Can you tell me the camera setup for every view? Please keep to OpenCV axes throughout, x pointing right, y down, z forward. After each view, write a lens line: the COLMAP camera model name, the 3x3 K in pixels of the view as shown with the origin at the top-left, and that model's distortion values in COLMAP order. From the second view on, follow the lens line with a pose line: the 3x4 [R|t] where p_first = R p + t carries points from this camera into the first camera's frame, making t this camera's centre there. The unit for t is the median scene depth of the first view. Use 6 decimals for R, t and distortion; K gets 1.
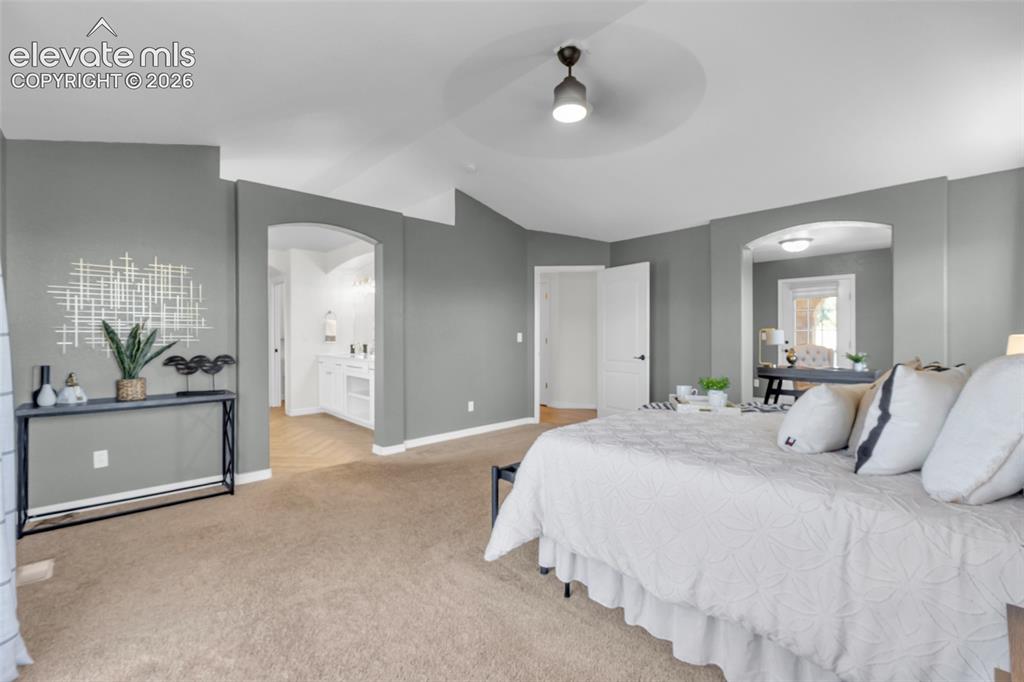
lens RADIAL K [[466.9, 0, 512.0], [0, 466.9, 341.0], [0, 0, 1]] dist [-0.000538, -0.000076]
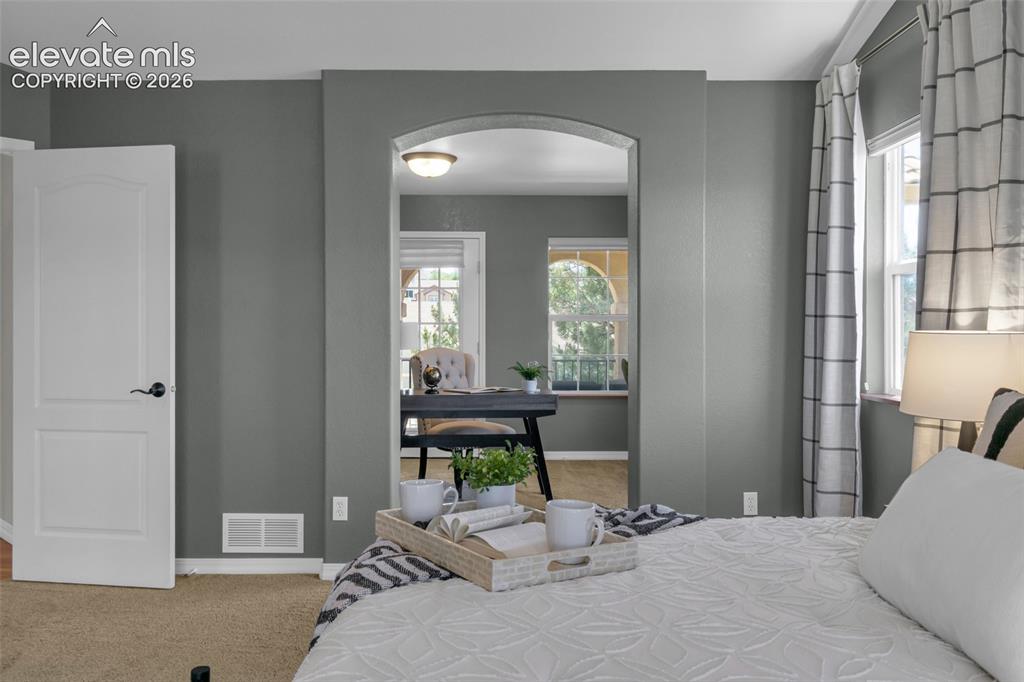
lens RADIAL K [[787.5, 0, 512.0], [0, 787.5, 341.0], [0, 0, 1]] dist [0.002634, 0.000972]
pose [[0.691865, -0.006926, 0.721993, 0.010975], [0.002587, 0.999971, 0.007114, -0.008681], [-0.722022, -0.003054, 0.691863, 0.317638]]
